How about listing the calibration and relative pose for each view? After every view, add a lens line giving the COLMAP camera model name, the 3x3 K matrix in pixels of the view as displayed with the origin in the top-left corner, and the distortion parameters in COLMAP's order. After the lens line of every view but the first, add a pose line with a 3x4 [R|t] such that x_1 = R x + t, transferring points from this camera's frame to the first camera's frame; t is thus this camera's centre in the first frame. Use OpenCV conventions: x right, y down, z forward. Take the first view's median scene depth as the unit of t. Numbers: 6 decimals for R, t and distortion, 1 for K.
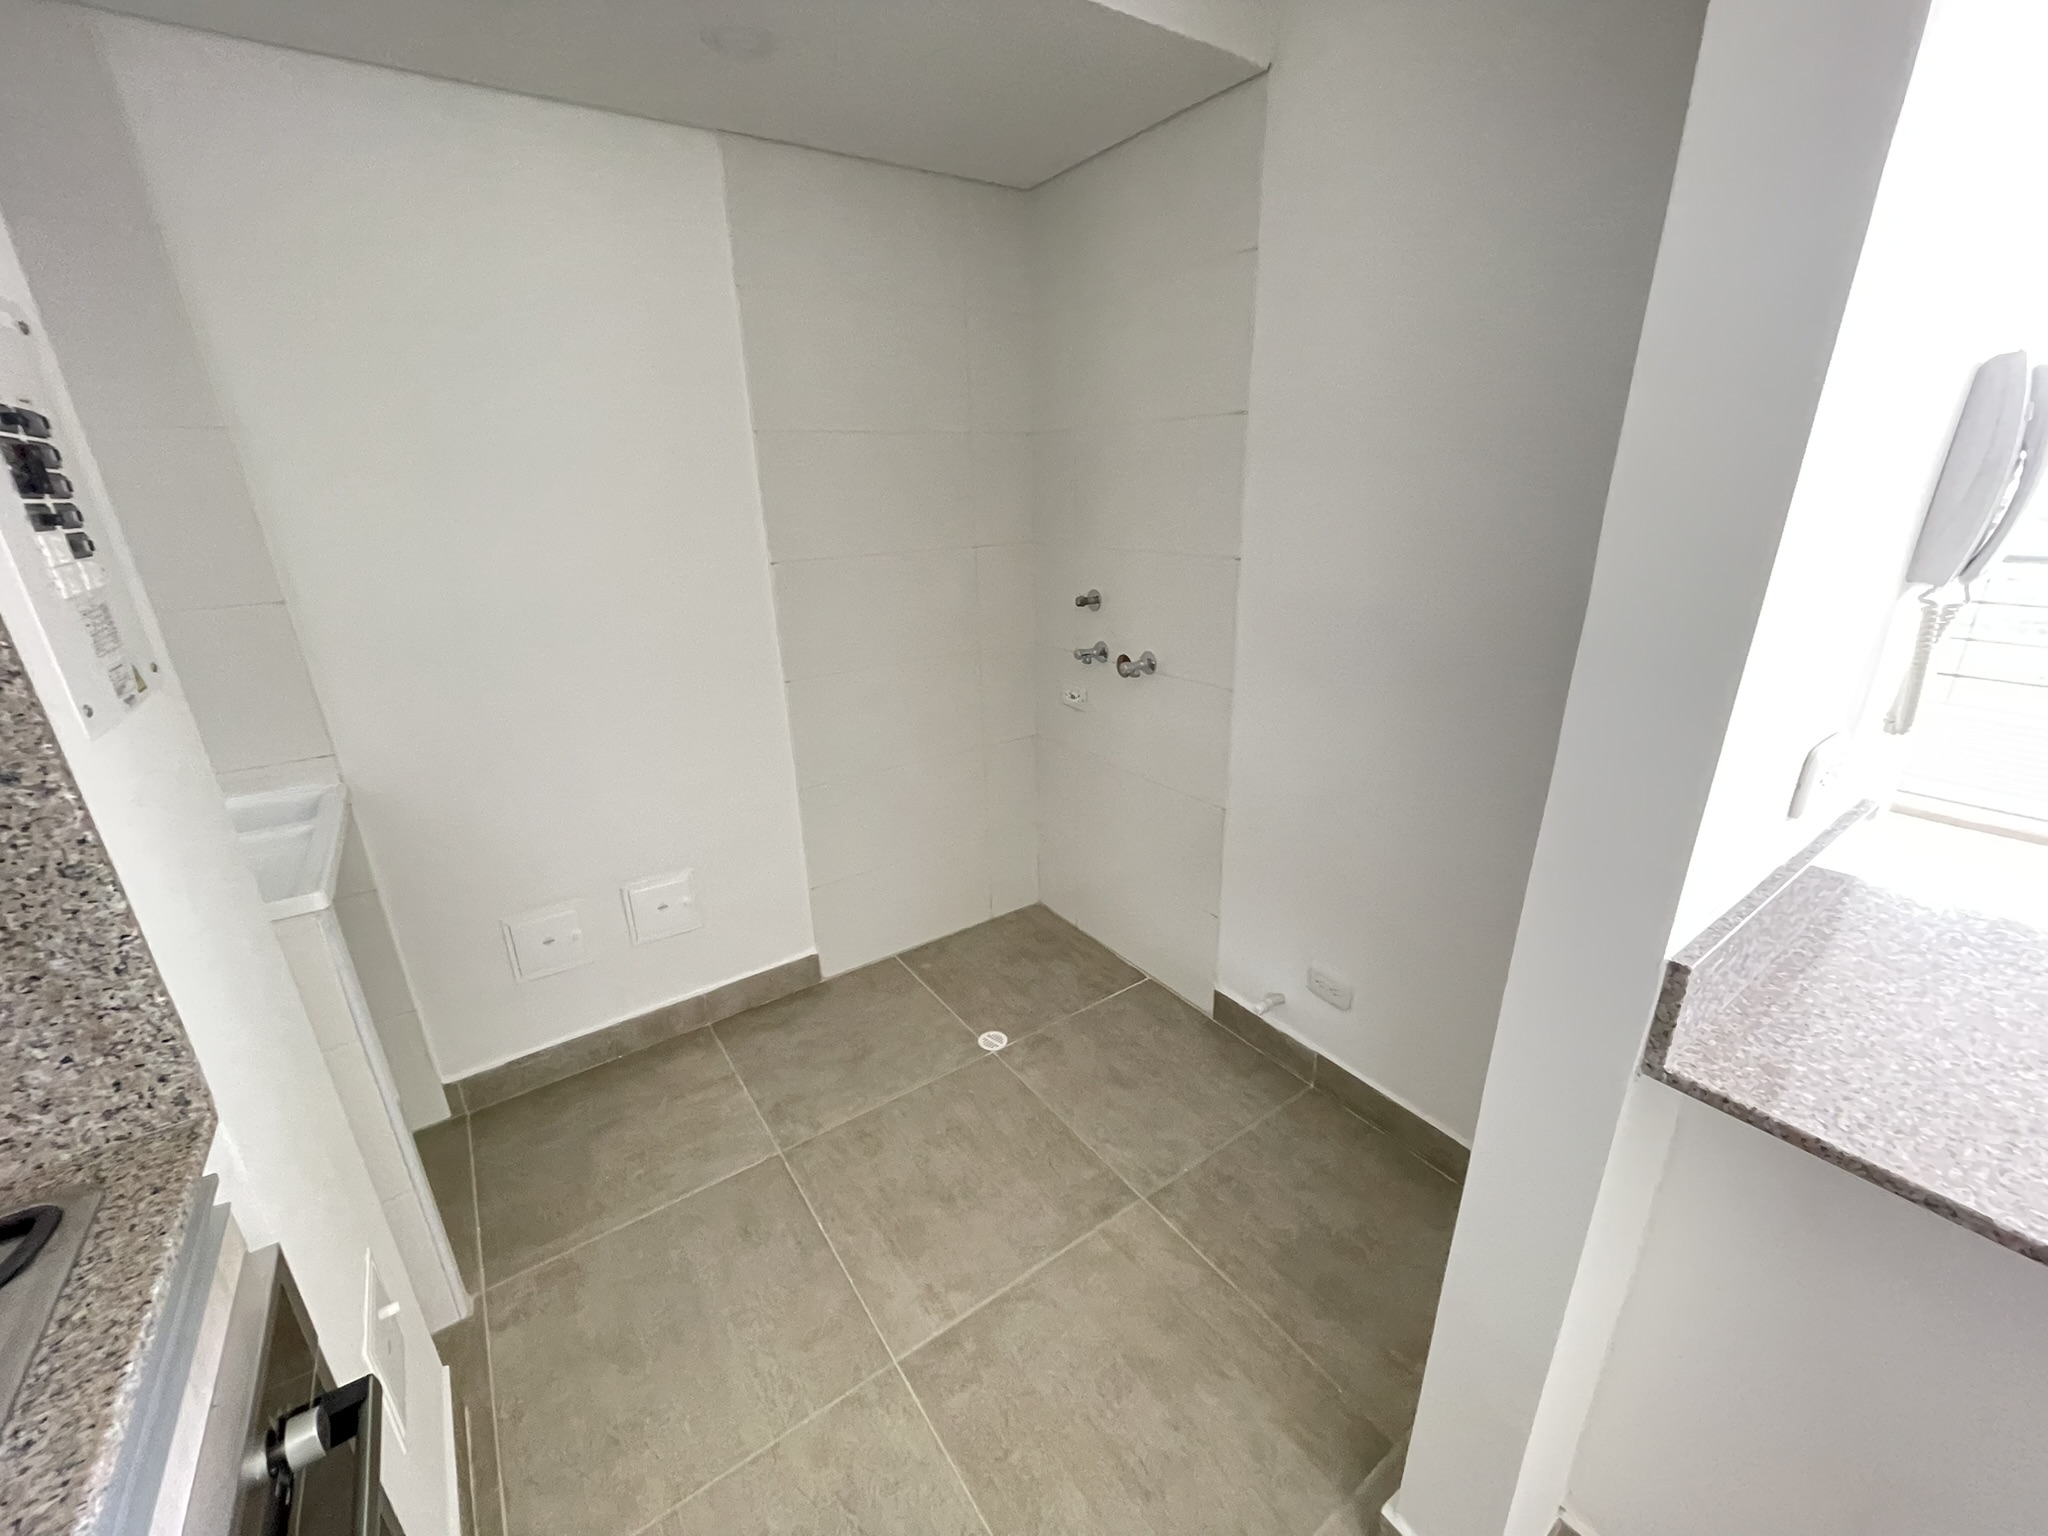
lens RADIAL K [[819.3, 0, 1025.8], [0, 819.3, 772.9], [0, 0, 1]] dist [-0.002861, 0.000178]
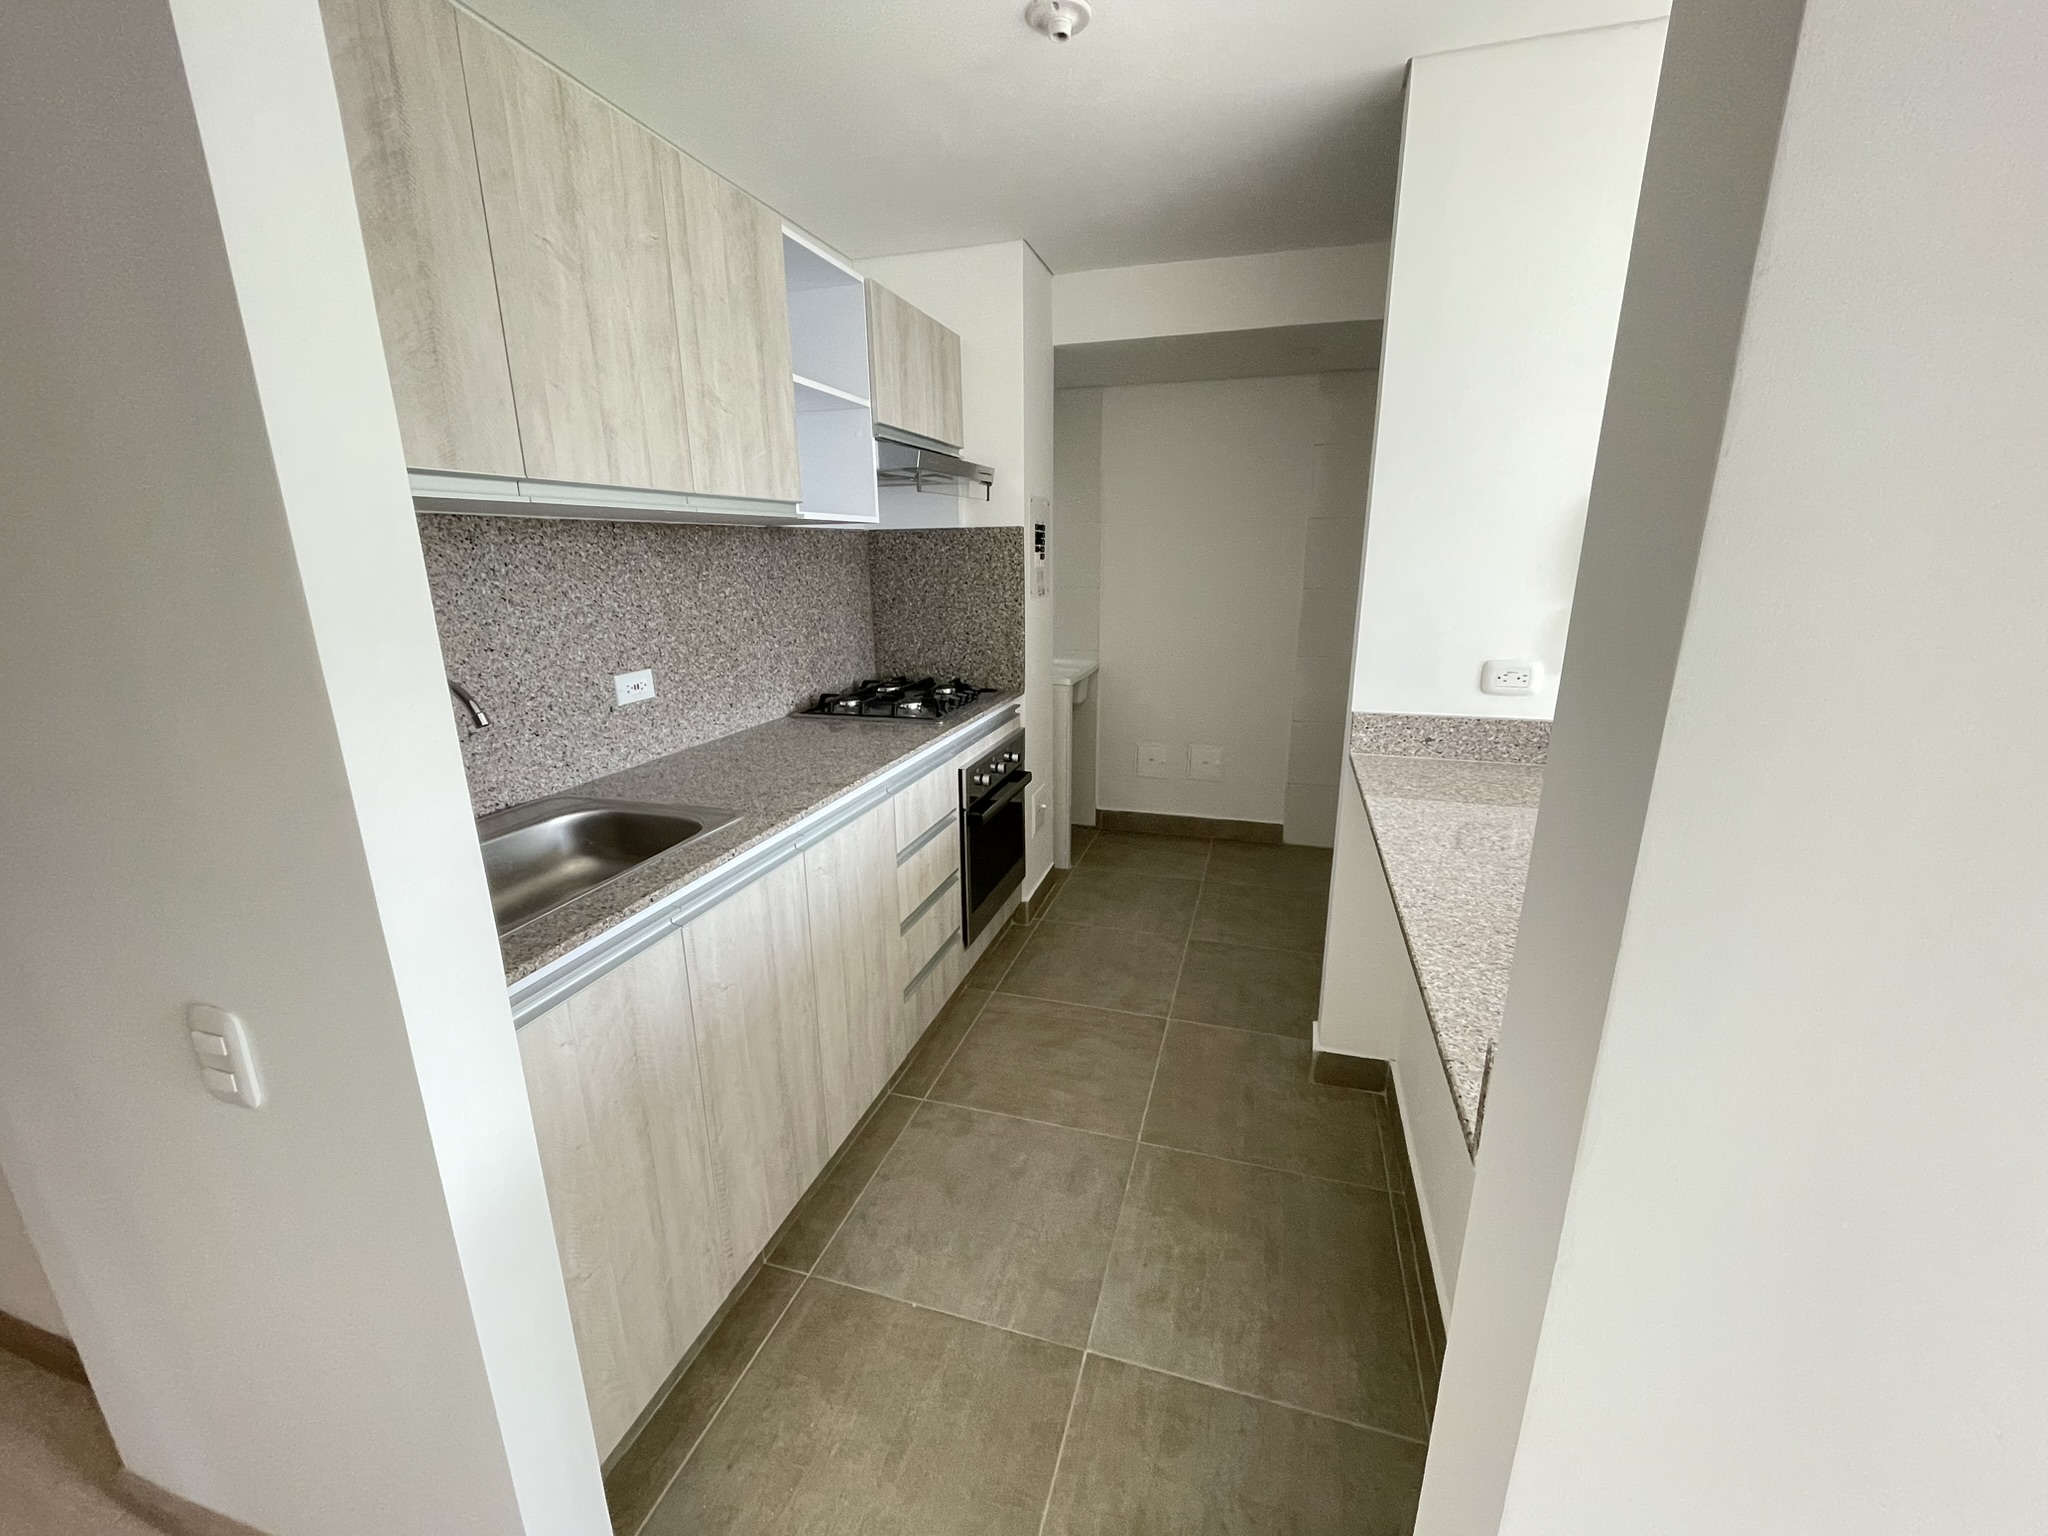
lens RADIAL K [[819.3, 0, 1024.2], [0, 819.3, 770.1], [0, 0, 1]] dist [-0.002861, 0.000178]
pose [[0.614483, 0.217945, -0.758229, 1.020497], [-0.273632, 0.960302, 0.054273, 0.264595], [0.739957, 0.174126, 0.649726, -0.740422]]
